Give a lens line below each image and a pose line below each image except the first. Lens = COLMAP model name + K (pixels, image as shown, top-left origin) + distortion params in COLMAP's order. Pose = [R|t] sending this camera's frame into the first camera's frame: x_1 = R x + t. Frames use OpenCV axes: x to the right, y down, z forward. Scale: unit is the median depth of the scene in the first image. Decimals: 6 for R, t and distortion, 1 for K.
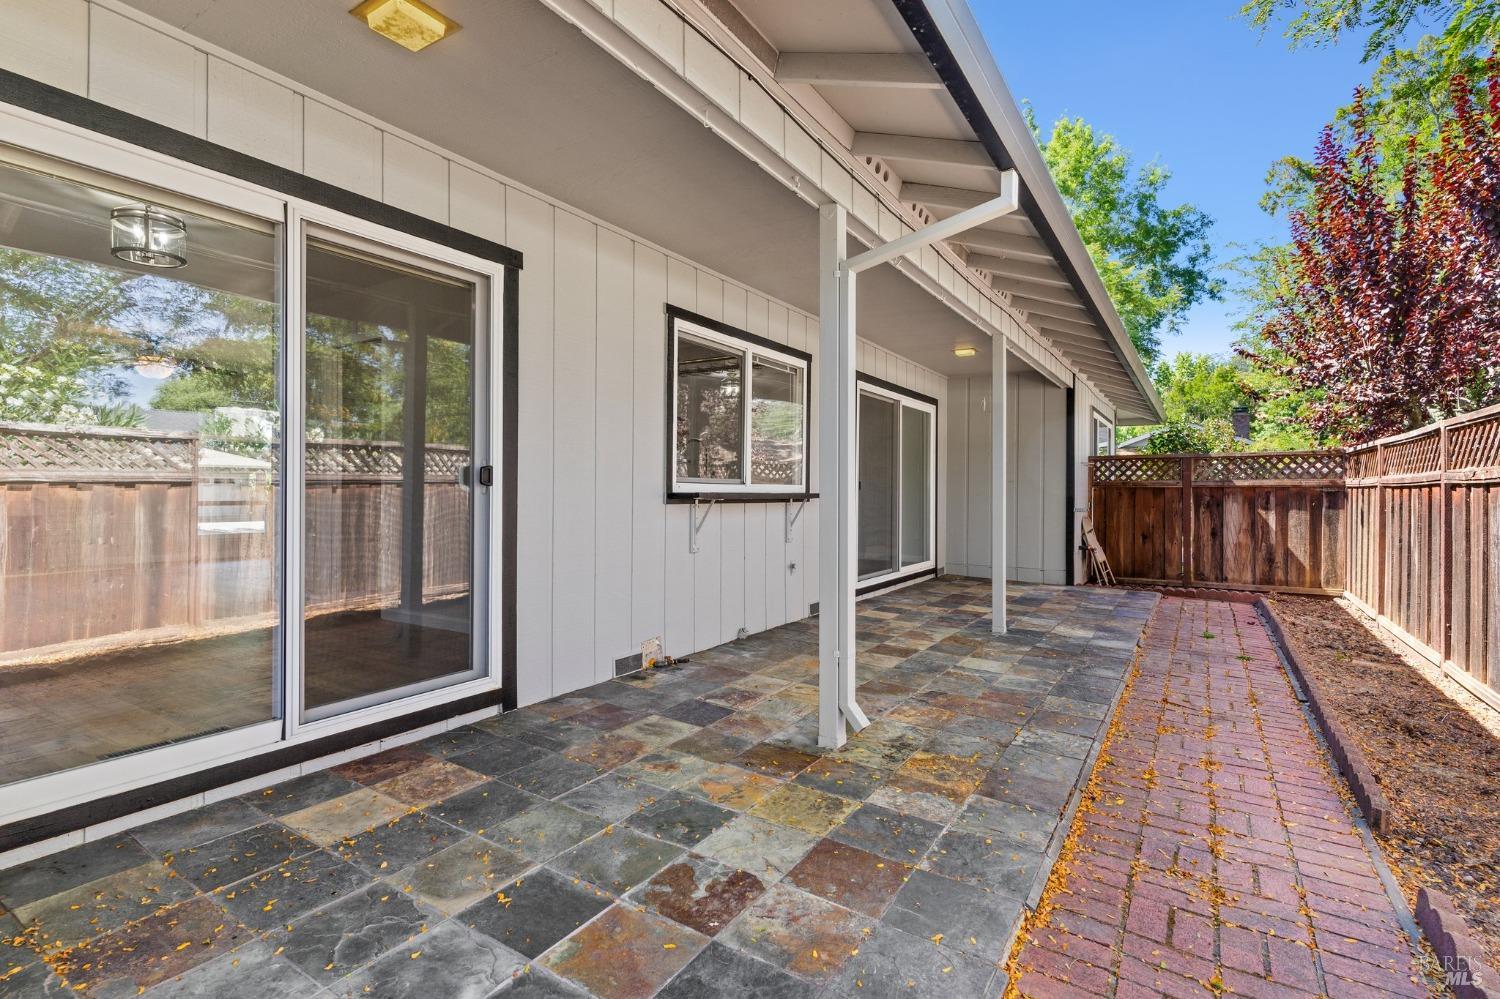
lens RADIAL K [[737.7, 0, 749.7], [0, 737.7, 492.1], [0, 0, 1]] dist [0.000548, 0.000646]
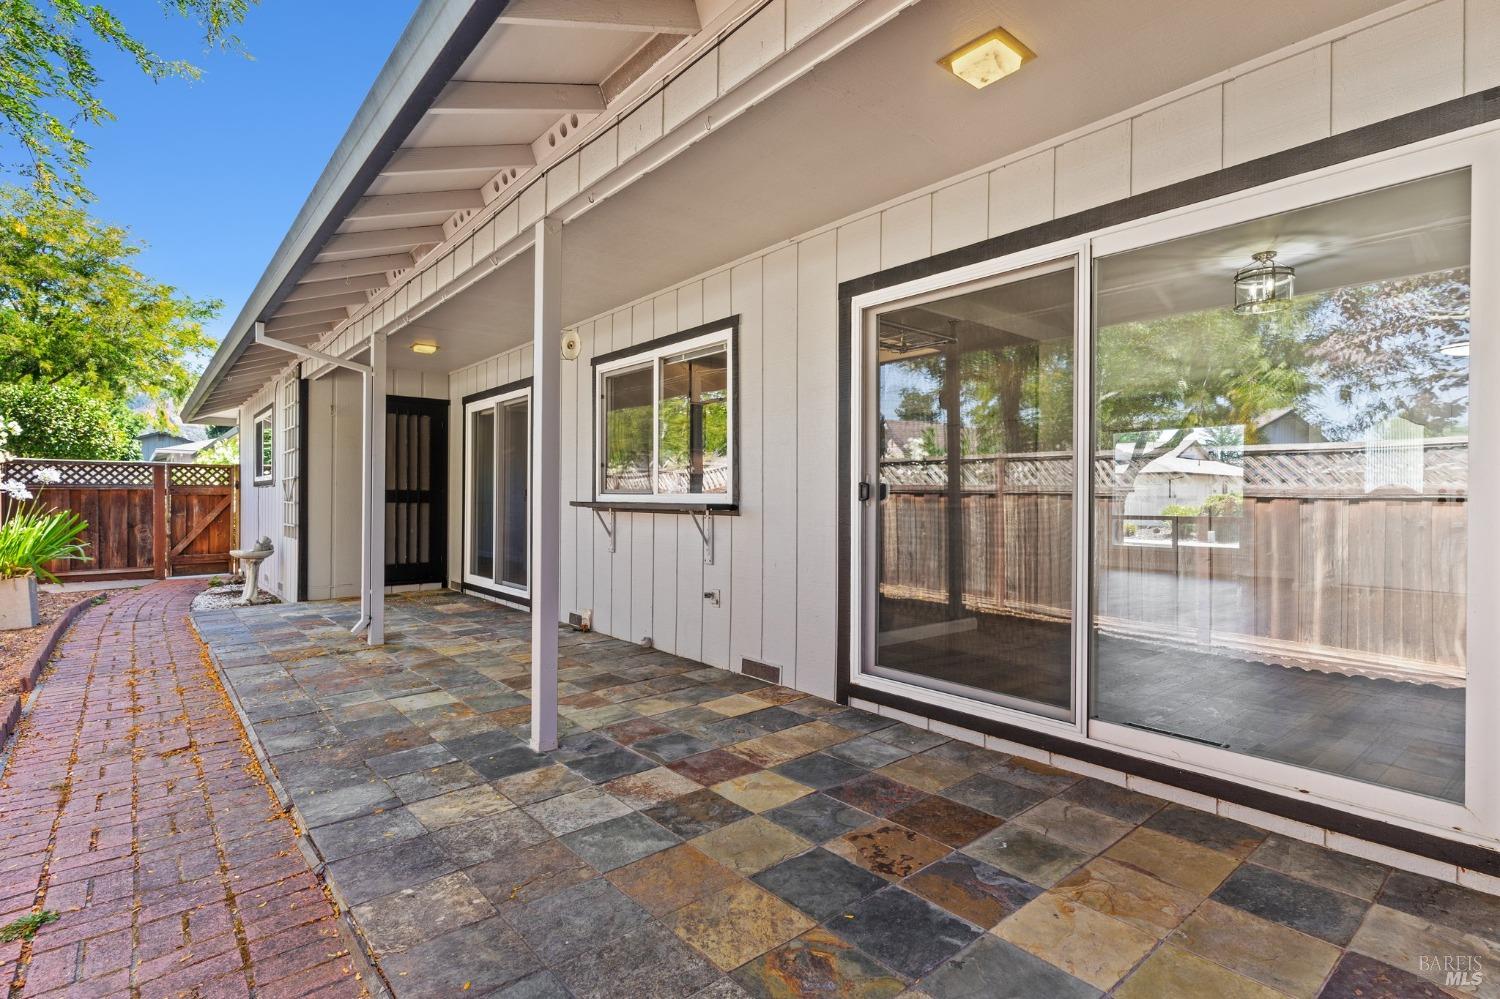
lens RADIAL K [[737.7, 0, 749.7], [0, 737.7, 492.1], [0, 0, 1]] dist [0.000548, 0.000646]
pose [[-0.322912, -0.014317, -0.946321, 0.312690], [-0.005730, 0.999897, -0.013172, -0.000371], [0.946412, 0.001169, -0.322961, 0.507352]]
